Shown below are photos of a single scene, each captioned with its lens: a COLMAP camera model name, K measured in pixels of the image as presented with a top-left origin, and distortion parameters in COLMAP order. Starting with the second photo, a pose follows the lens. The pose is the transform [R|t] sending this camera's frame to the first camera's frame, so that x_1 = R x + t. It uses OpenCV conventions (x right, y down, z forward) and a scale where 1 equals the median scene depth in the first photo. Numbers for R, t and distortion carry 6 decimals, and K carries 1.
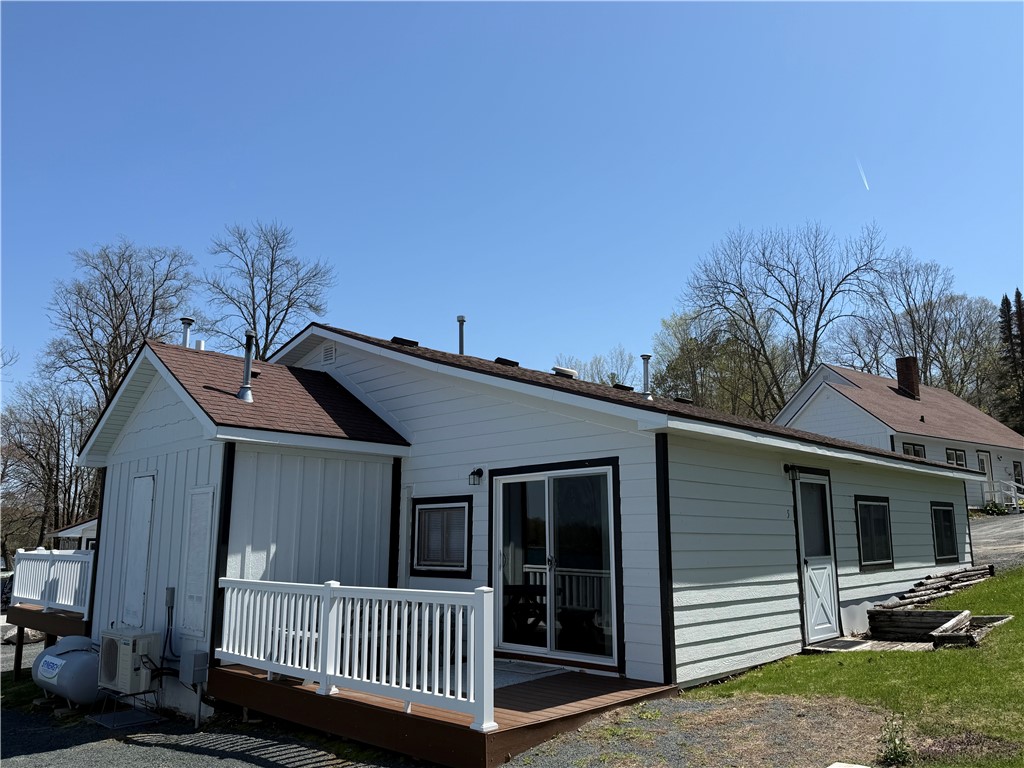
lens RADIAL K [[780.9, 0, 513.5], [0, 780.9, 385.3], [0, 0, 1]] dist [0.019861, -0.008893]
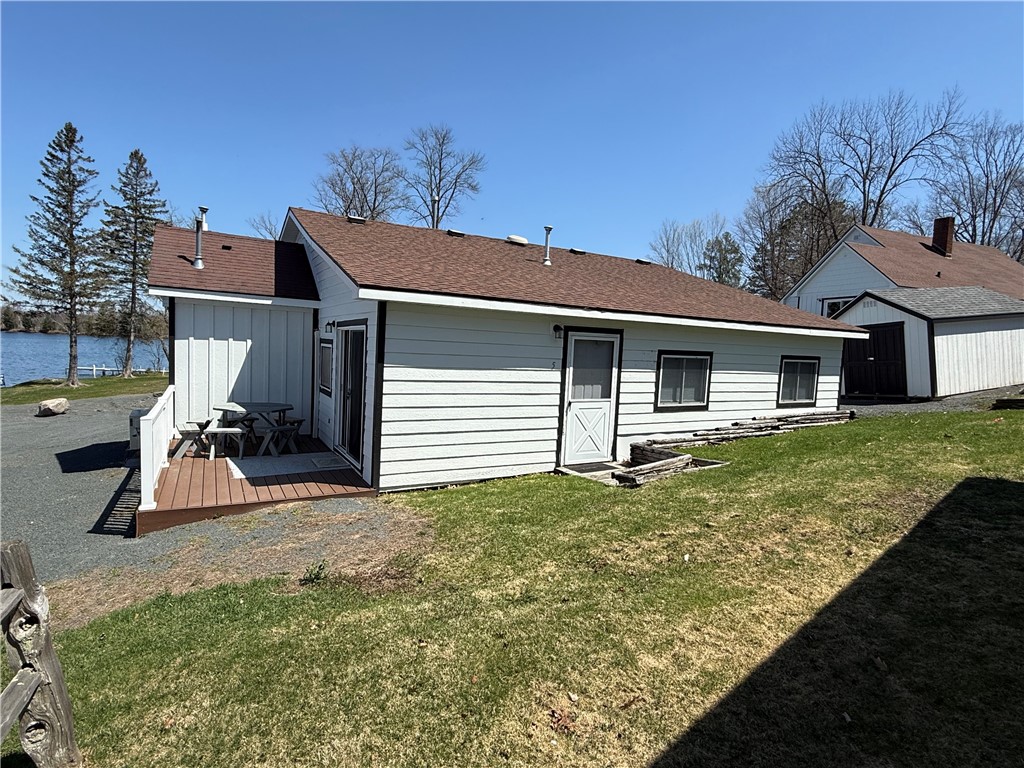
lens RADIAL K [[540.6, 0, 507.6], [0, 540.6, 379.9], [0, 0, 1]] dist [0.001006, 0.000312]
pose [[0.956552, 0.066830, -0.283798, 0.108106], [0.005700, 0.968904, 0.247372, -0.004954], [0.291505, -0.238242, 0.926426, 0.038407]]
